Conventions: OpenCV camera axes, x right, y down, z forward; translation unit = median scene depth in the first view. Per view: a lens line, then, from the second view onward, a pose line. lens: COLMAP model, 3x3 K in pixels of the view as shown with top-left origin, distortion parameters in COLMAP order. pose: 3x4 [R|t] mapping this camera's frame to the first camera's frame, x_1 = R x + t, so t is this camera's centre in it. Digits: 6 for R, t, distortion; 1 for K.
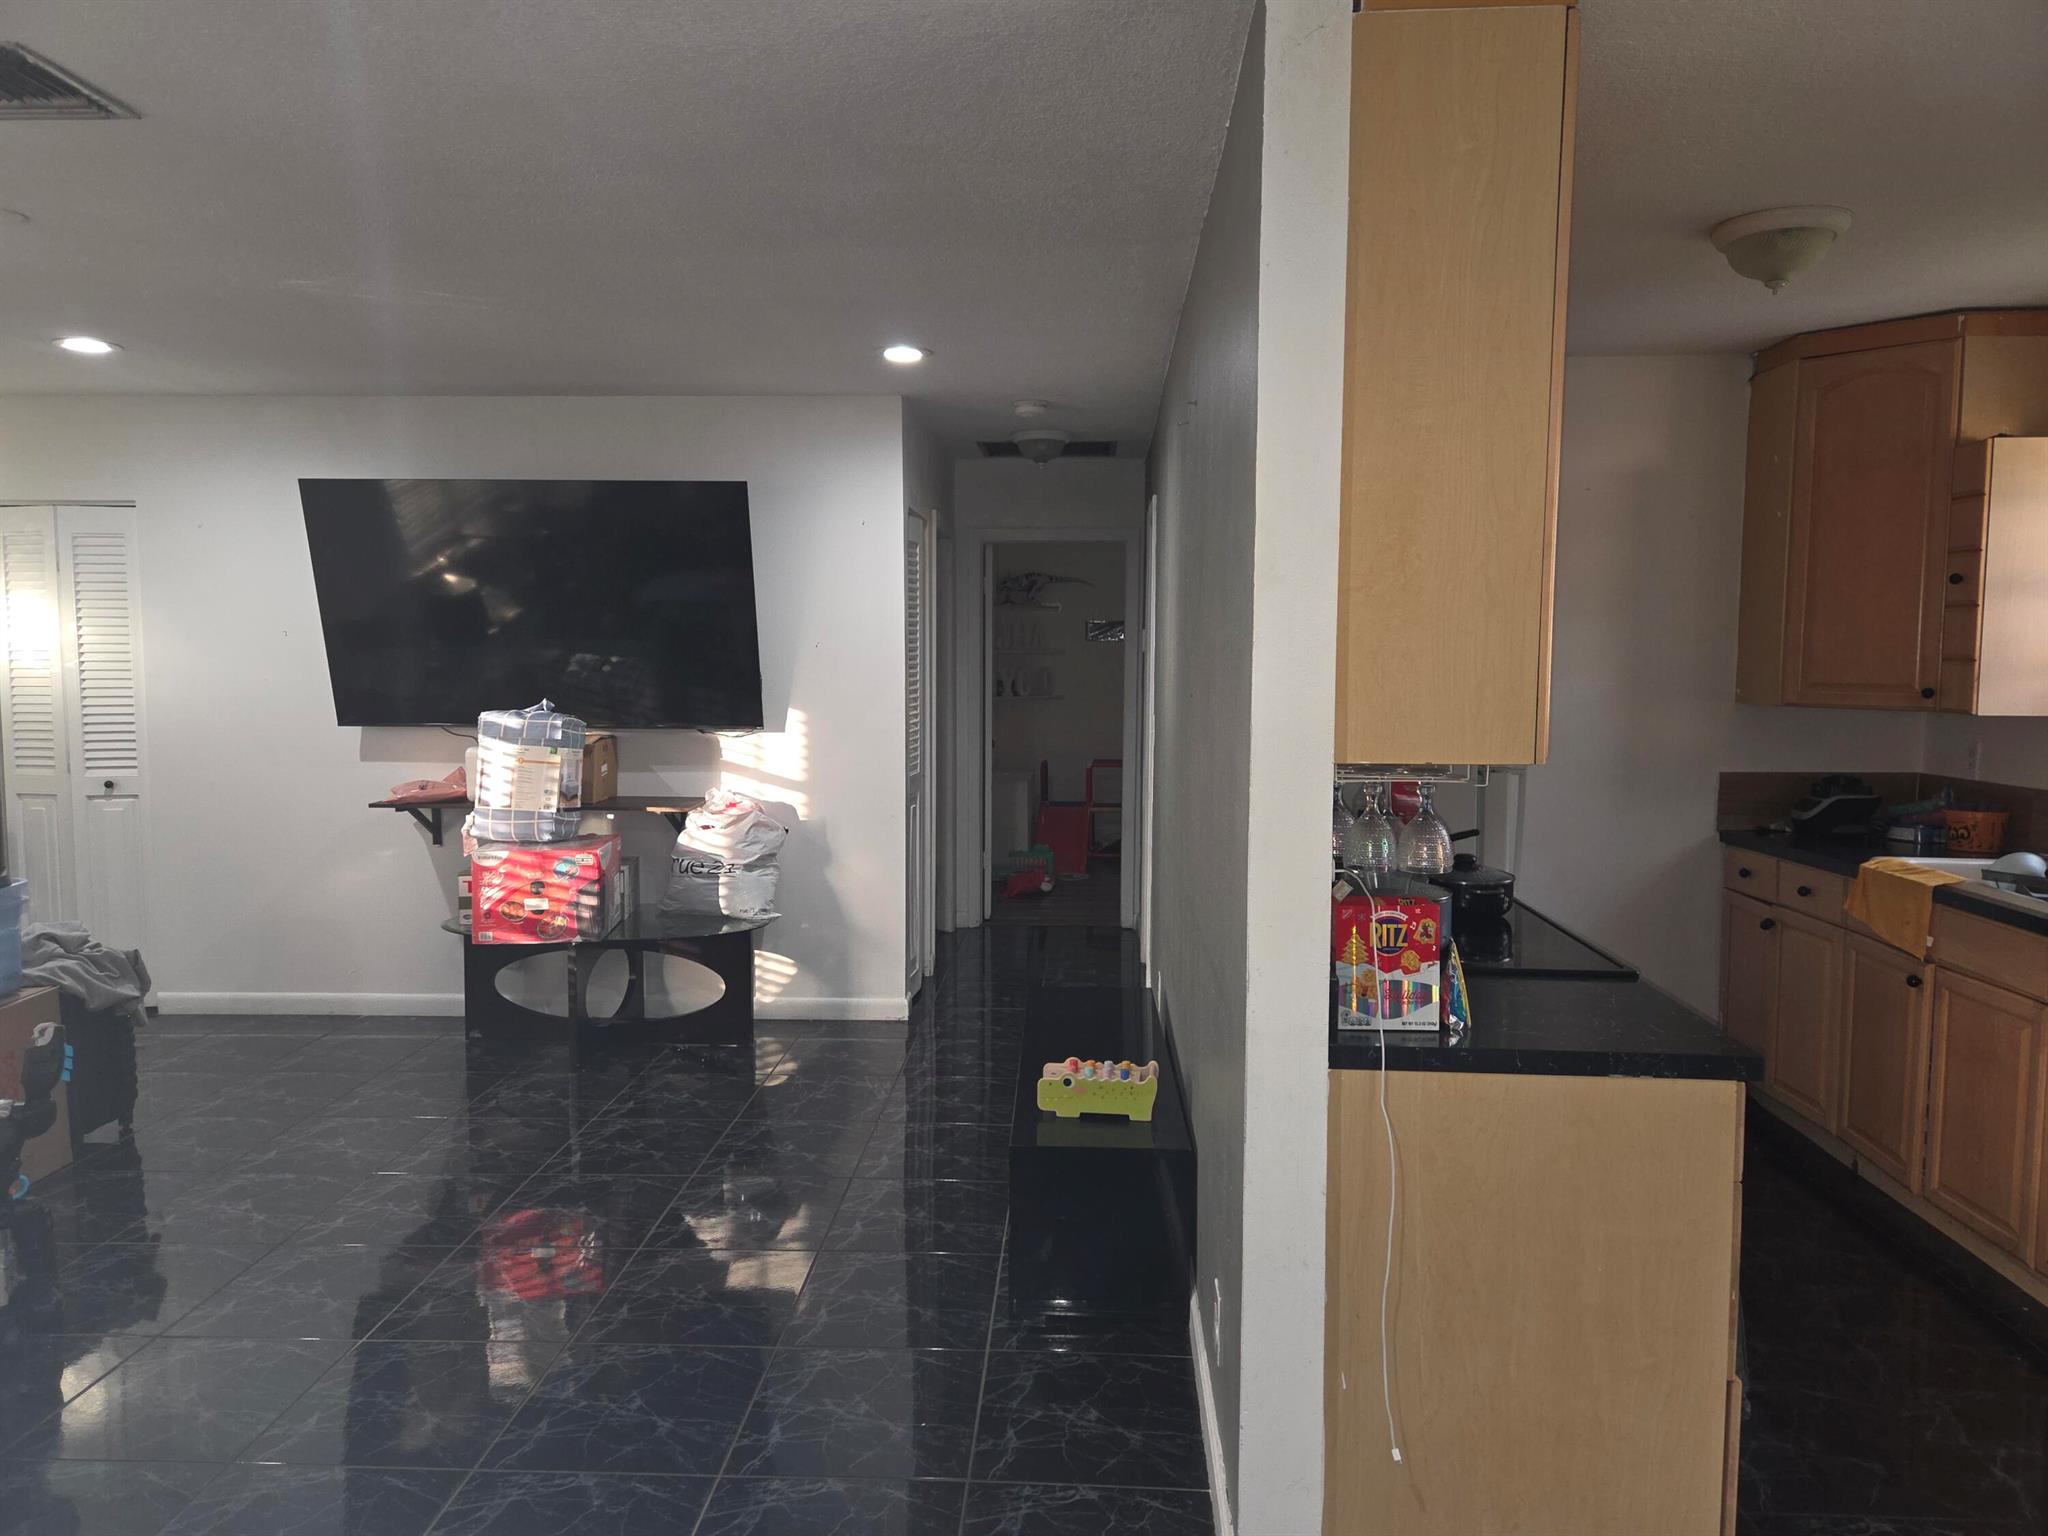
lens RADIAL K [[1362.8, 0, 1025.3], [0, 1362.8, 753.2], [0, 0, 1]] dist [0.079110, -0.060006]
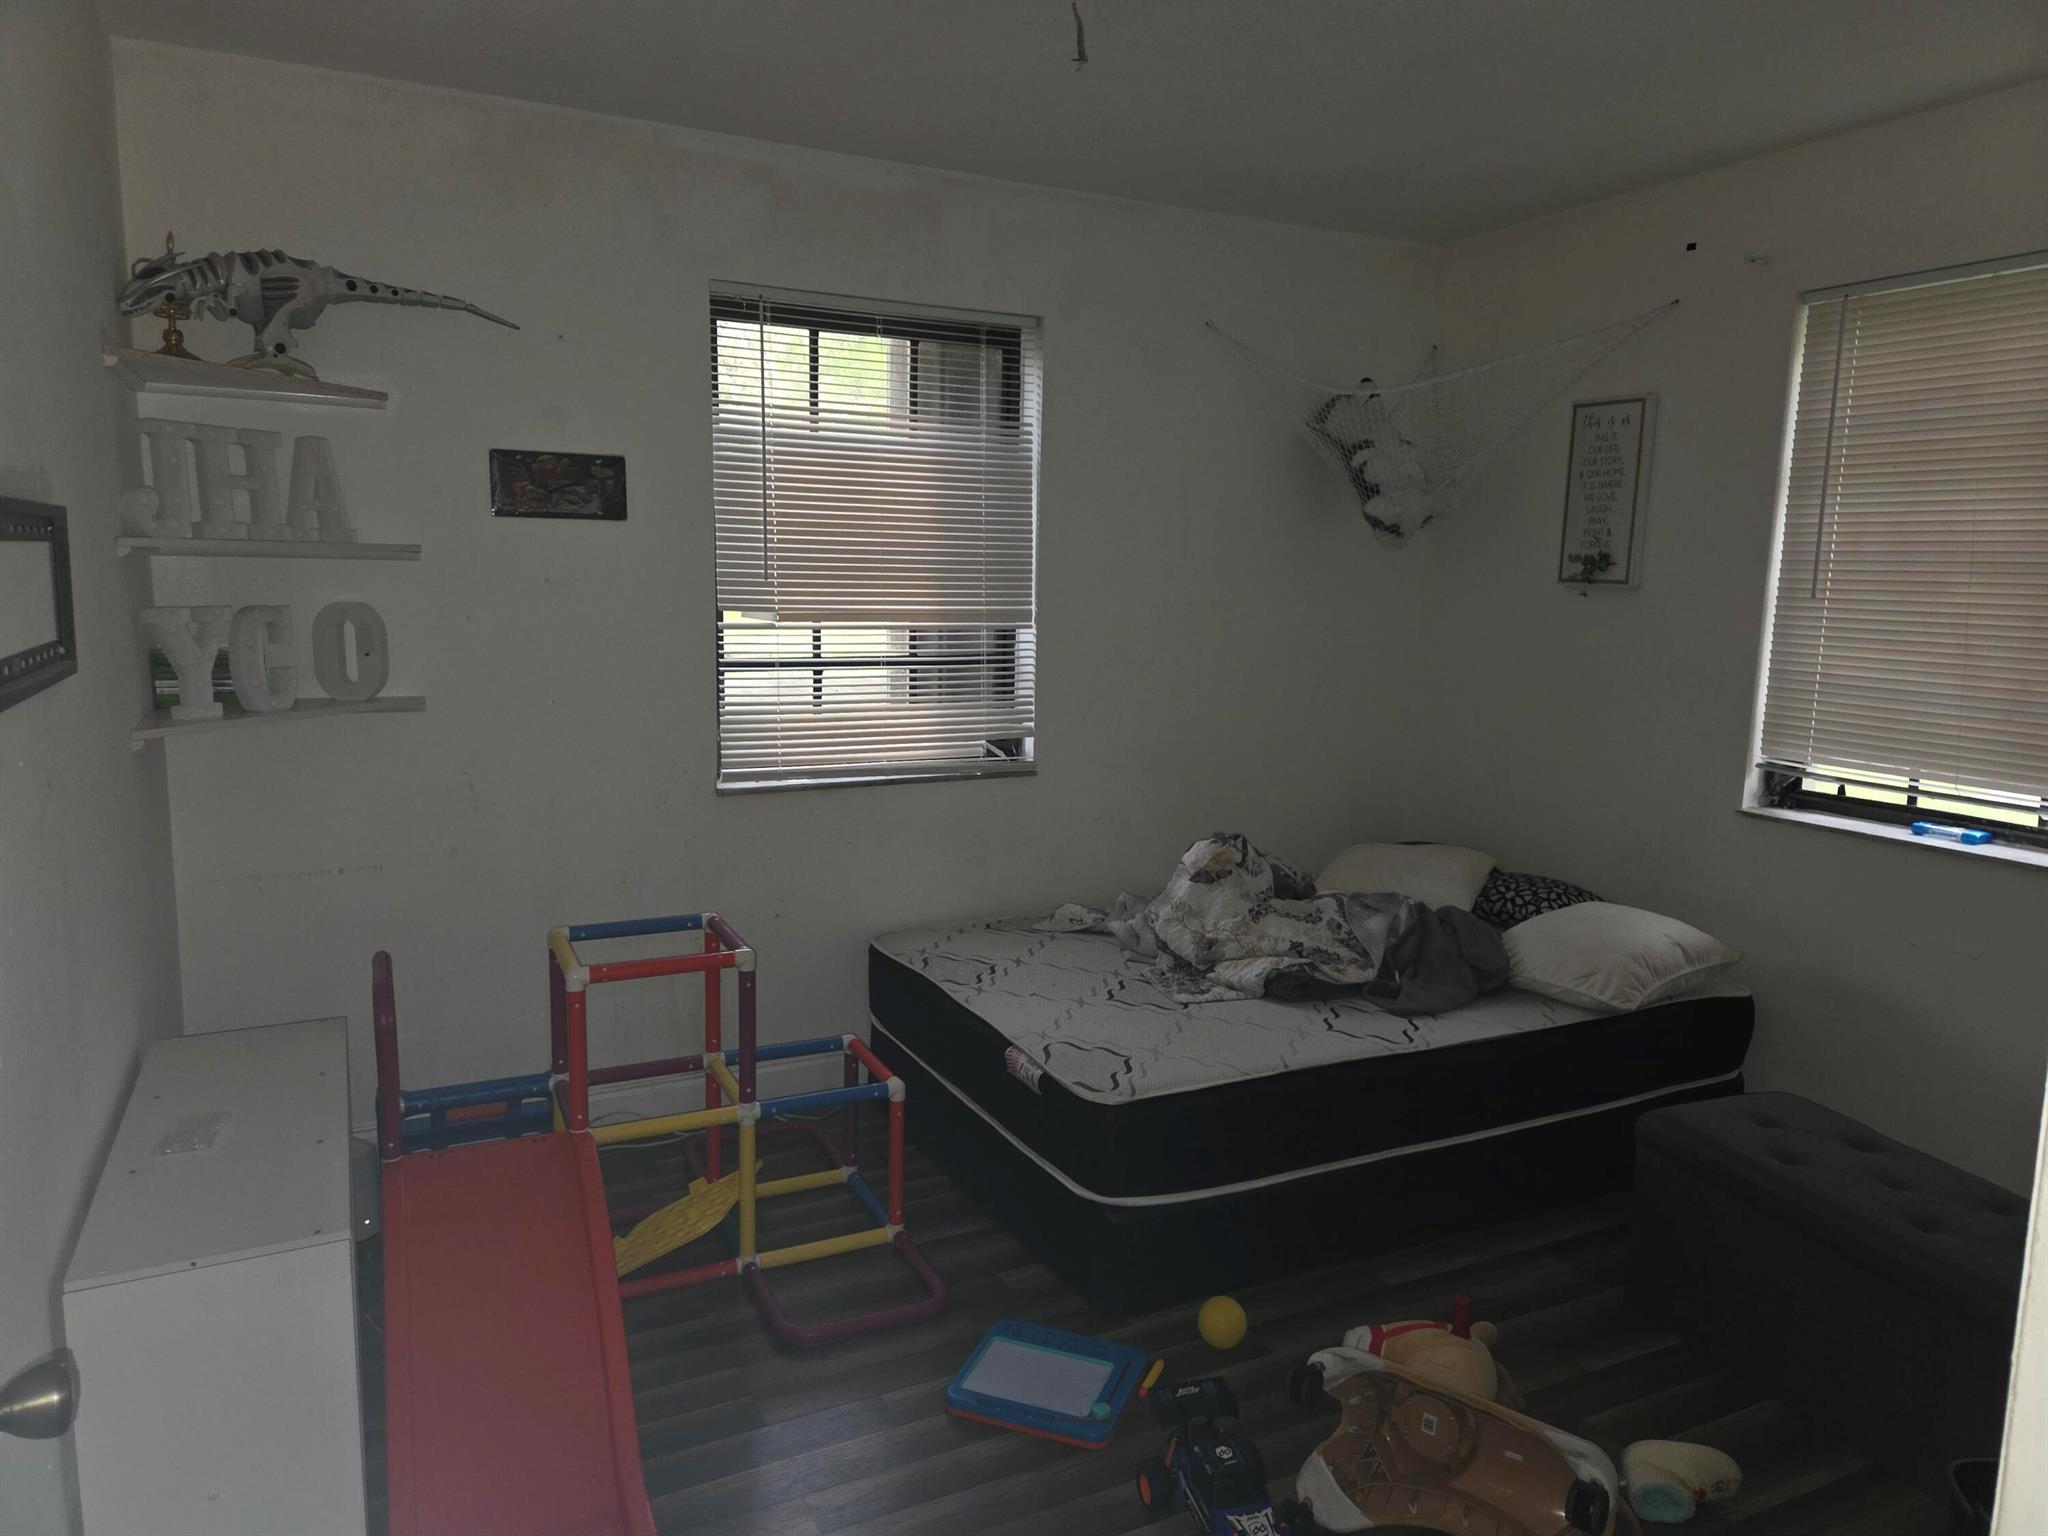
lens RADIAL K [[1362.8, 0, 1026.8], [0, 1362.8, 764.0], [0, 0, 1]] dist [0.079110, -0.060006]
pose [[0.870298, -0.052639, 0.489704, -0.013458], [0.014828, 0.996622, 0.080777, -0.114328], [-0.492301, -0.063039, 0.868139, 1.539552]]
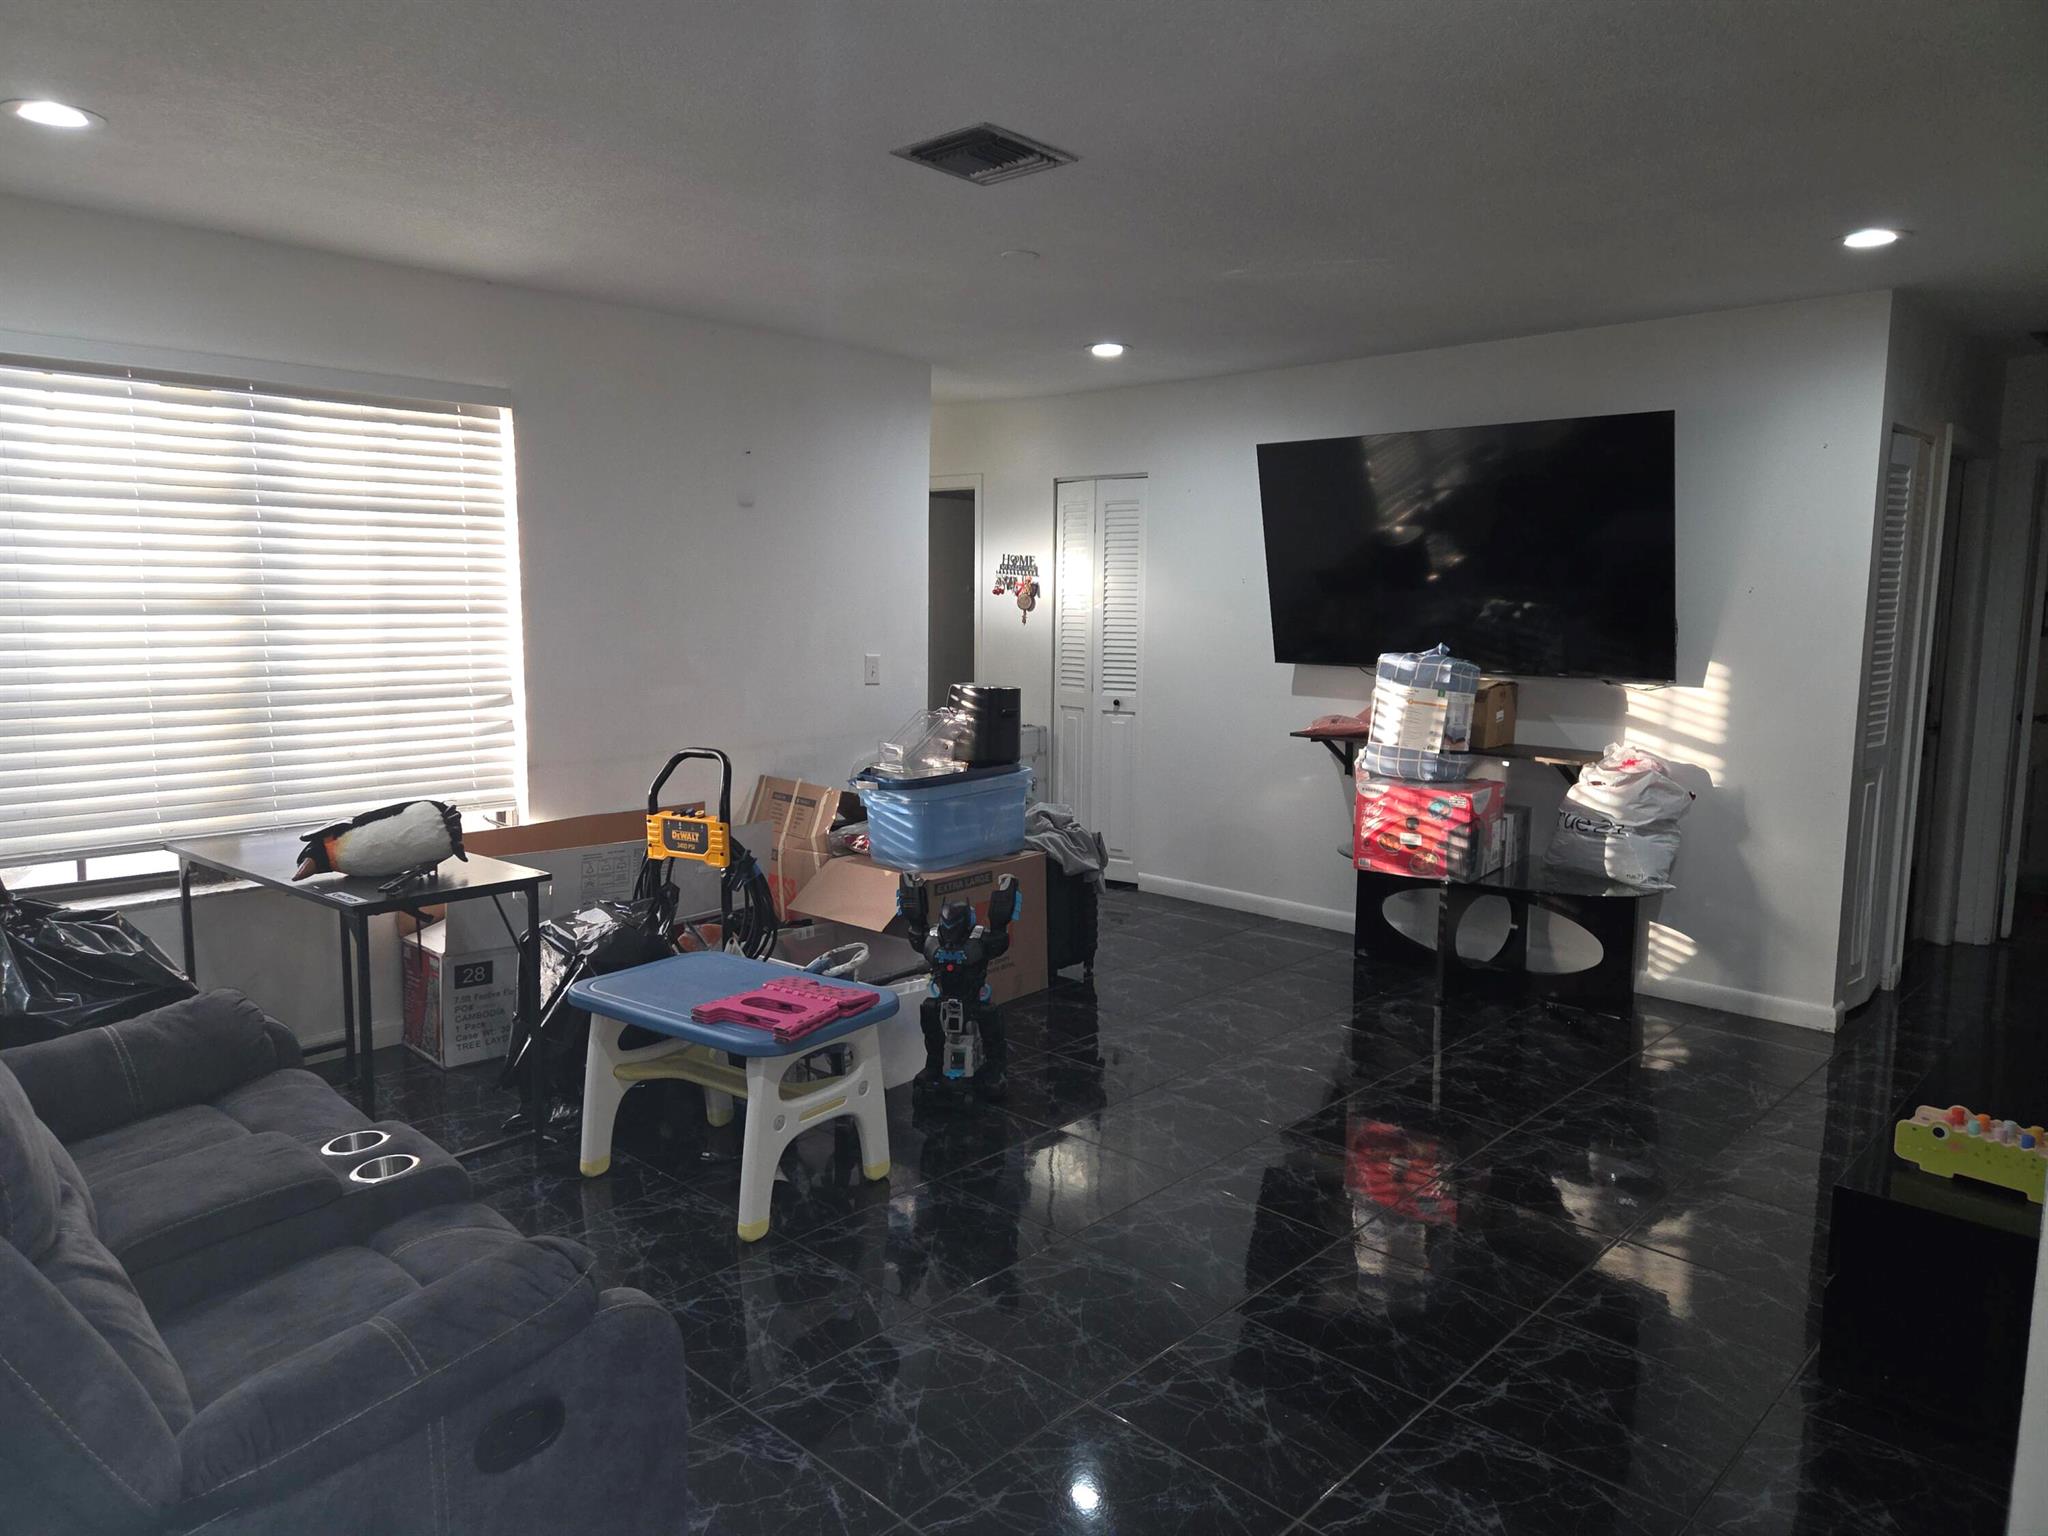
lens RADIAL K [[1362.8, 0, 1020.2], [0, 1362.8, 752.0], [0, 0, 1]] dist [0.079110, -0.060006]
pose [[0.754955, 0.082885, -0.650518, 0.094368], [-0.059872, 0.996549, 0.057490, 0.001673], [0.653038, -0.004454, 0.757312, 0.017475]]
